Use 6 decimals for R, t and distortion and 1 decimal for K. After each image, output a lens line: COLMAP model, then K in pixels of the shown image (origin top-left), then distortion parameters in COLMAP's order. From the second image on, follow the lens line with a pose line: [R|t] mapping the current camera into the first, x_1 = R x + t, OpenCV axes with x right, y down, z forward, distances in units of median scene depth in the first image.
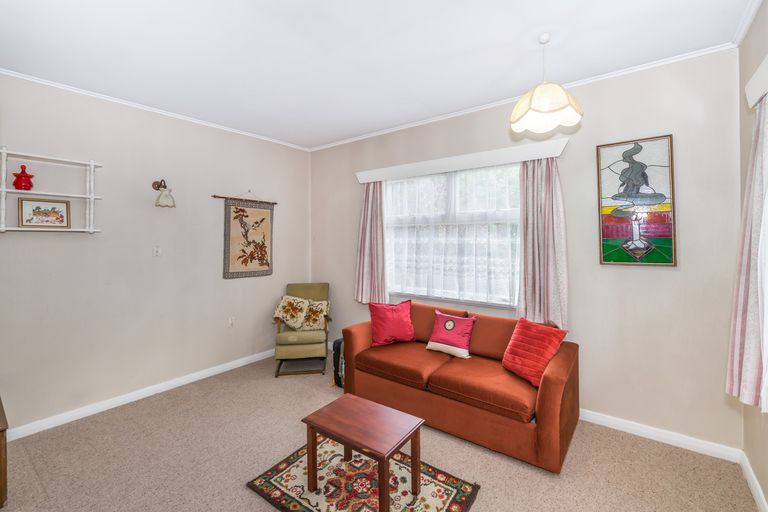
lens RADIAL K [[339.6, 0, 385.7], [0, 339.6, 241.5], [0, 0, 1]] dist [-0.000999, -0.000264]
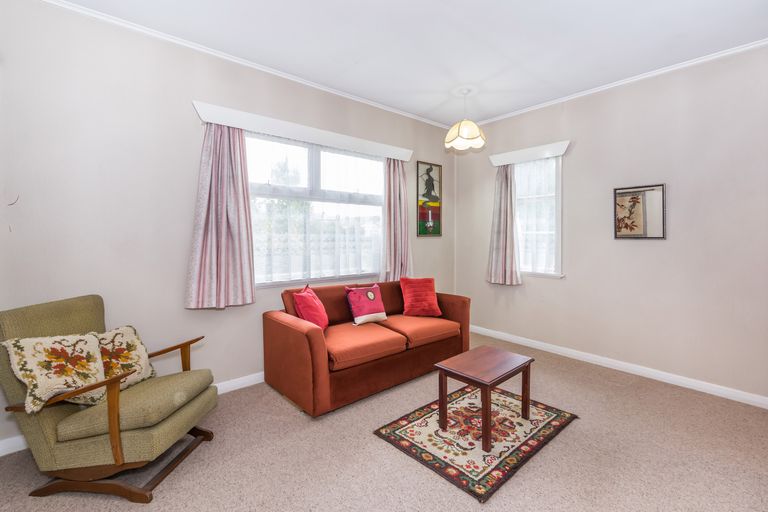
lens RADIAL K [[339.6, 0, 385.7], [0, 339.6, 241.5], [0, 0, 1]] dist [-0.000999, -0.000264]
pose [[0.203986, -0.016816, 0.978829, -1.007081], [0.001435, 0.999857, 0.016878, 0.067456], [-0.978973, -0.002039, 0.203981, 0.866686]]
